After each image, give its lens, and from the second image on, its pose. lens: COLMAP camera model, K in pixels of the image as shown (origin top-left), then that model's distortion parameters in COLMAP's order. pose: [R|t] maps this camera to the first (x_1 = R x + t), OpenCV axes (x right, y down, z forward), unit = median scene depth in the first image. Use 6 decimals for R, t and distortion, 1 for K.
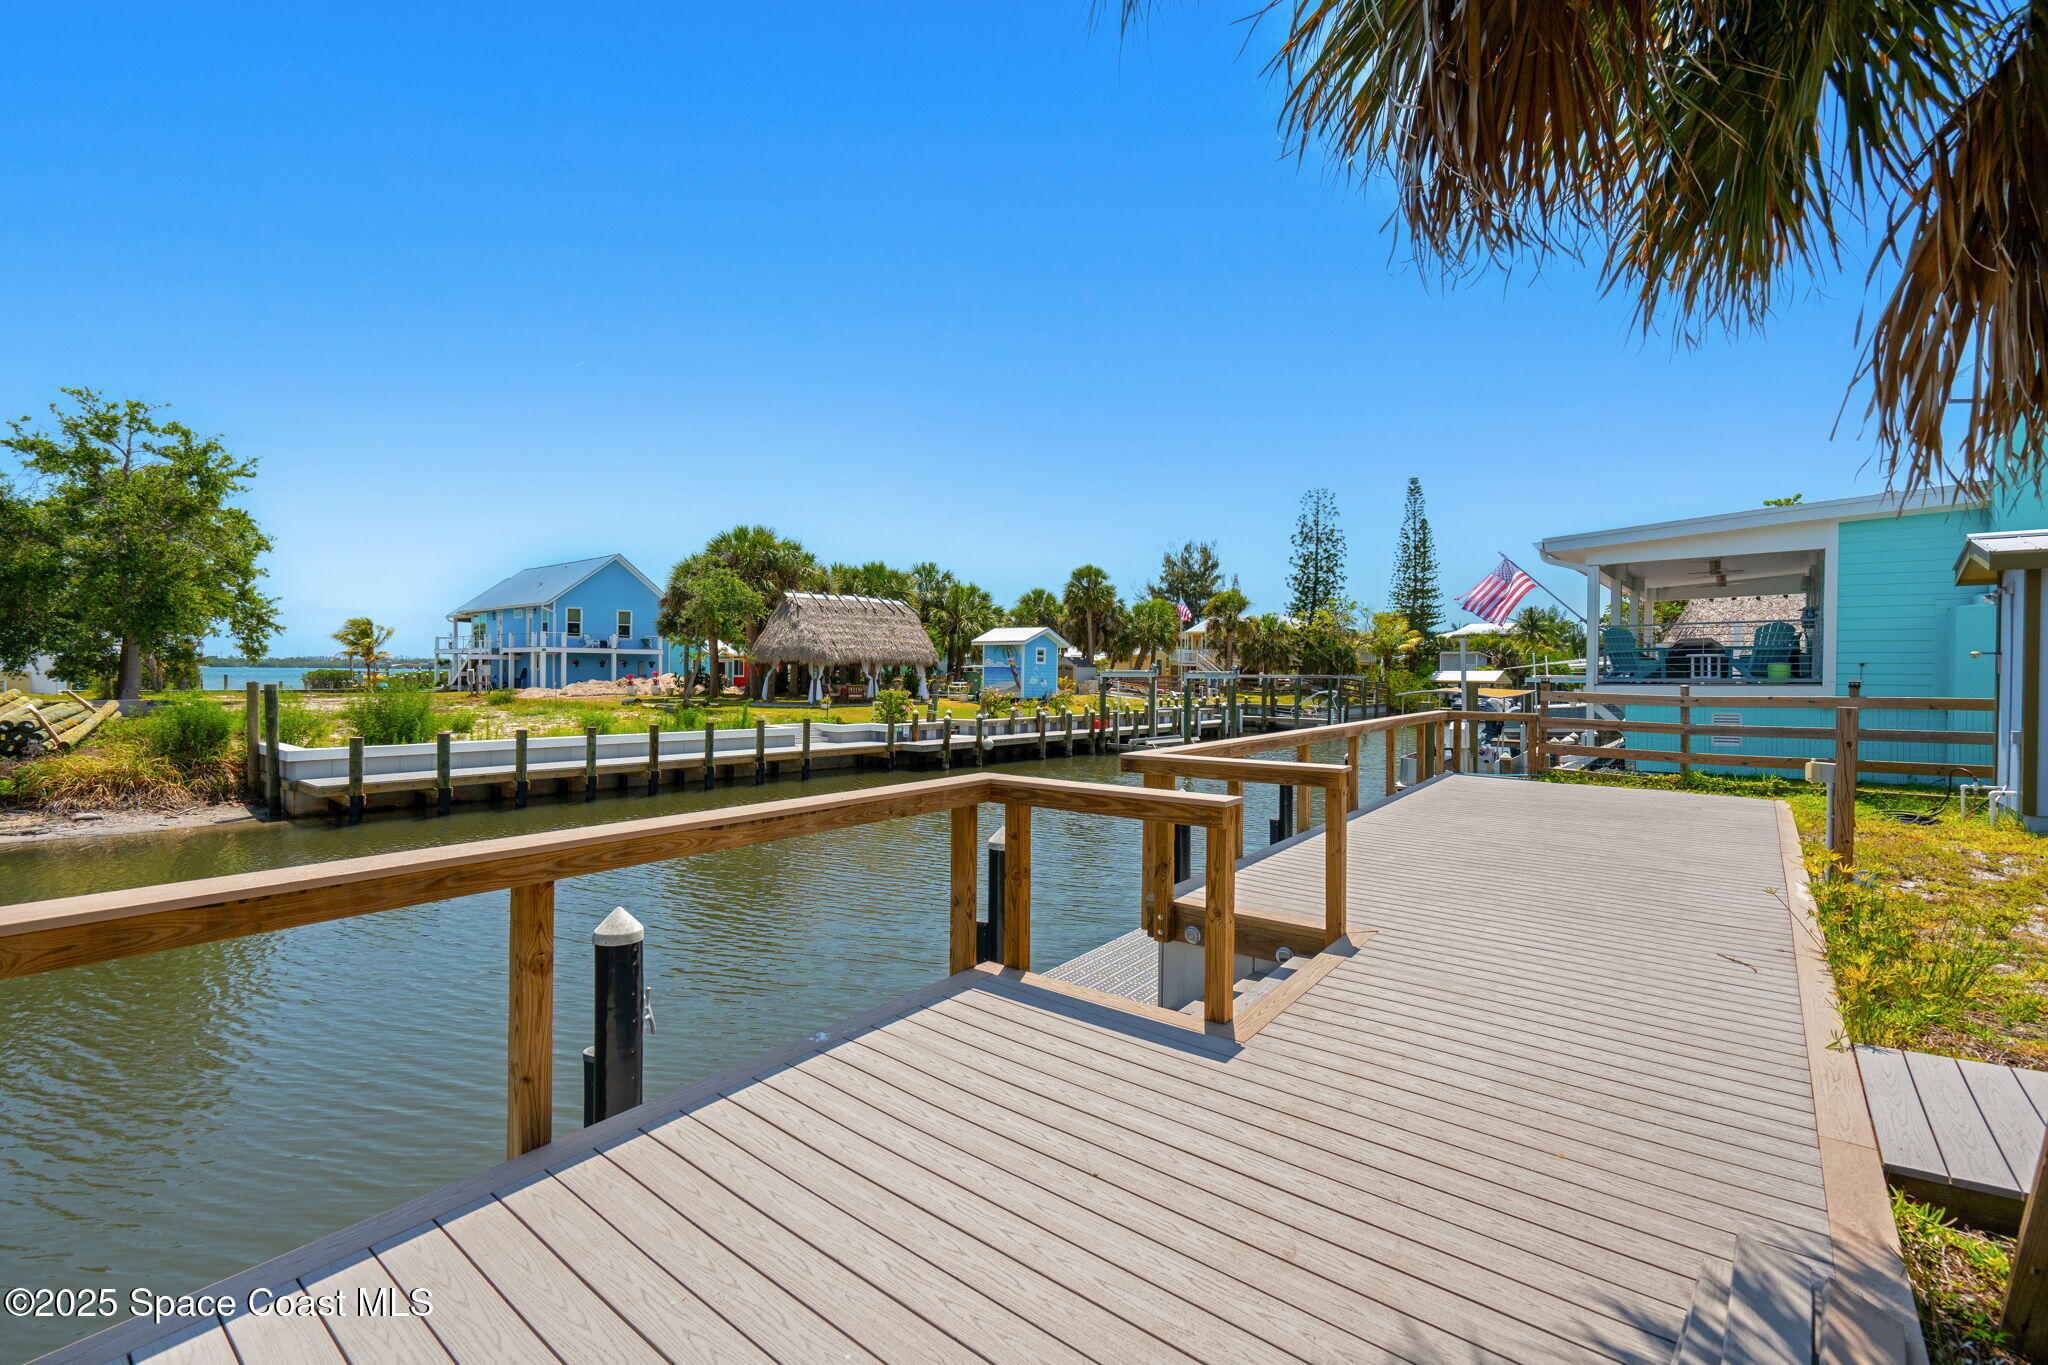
lens RADIAL K [[910.7, 0, 1015.2], [0, 910.7, 678.7], [0, 0, 1]] dist [-0.001220, 0.000067]
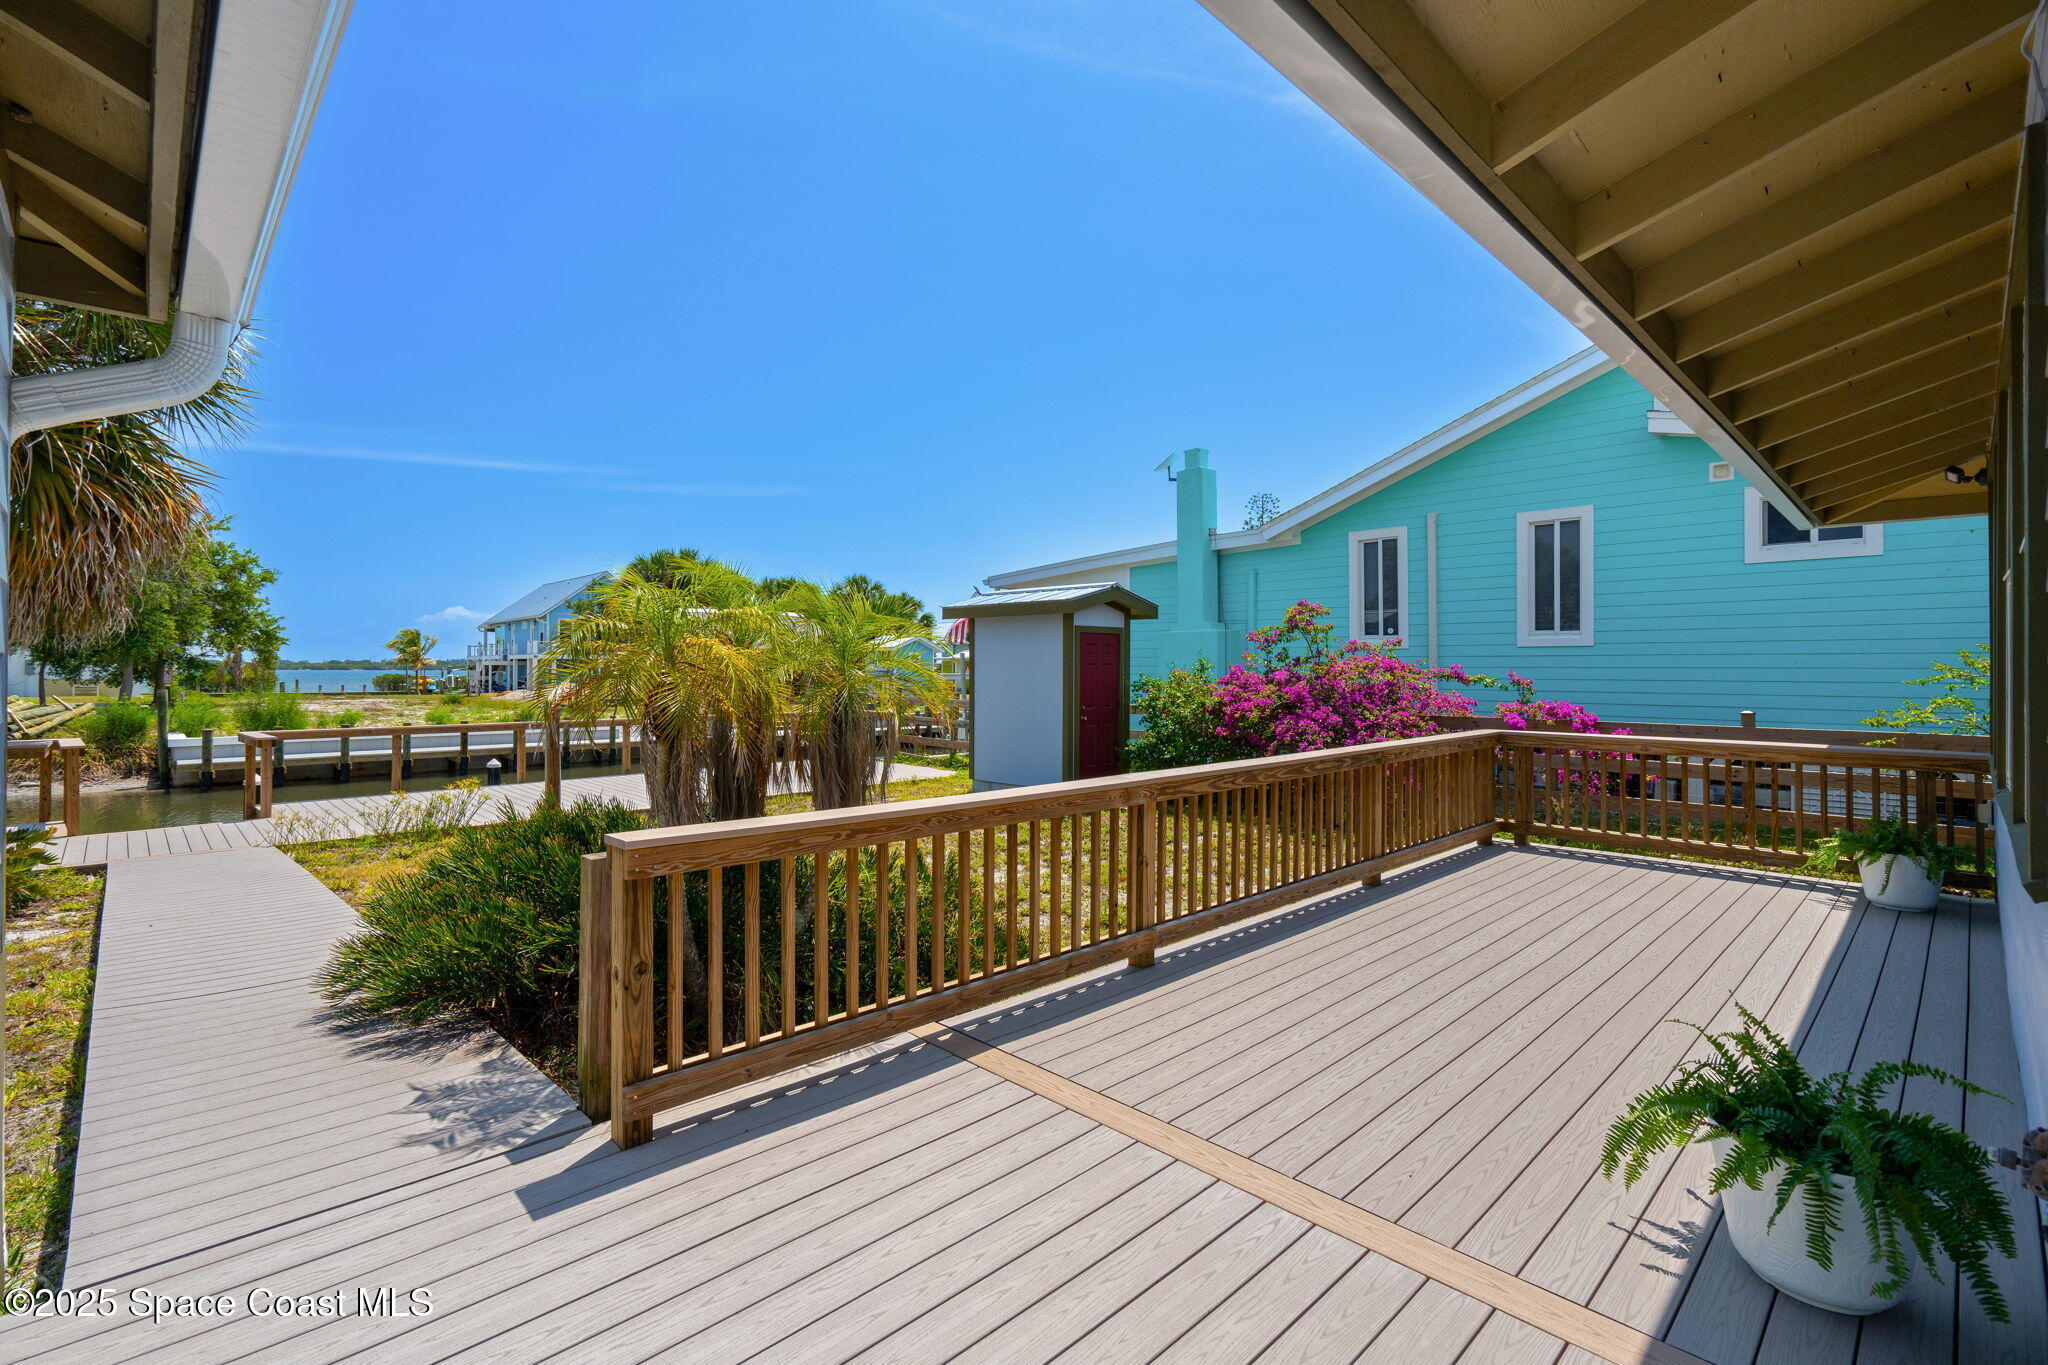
lens RADIAL K [[910.7, 0, 1020.4], [0, 910.7, 676.5], [0, 0, 1]] dist [-0.001220, 0.000067]
pose [[0.993049, -0.005153, -0.117591, 0.234464], [0.005397, 0.999984, 0.001760, -0.004700], [0.117580, -0.002382, 0.993061, -0.082998]]
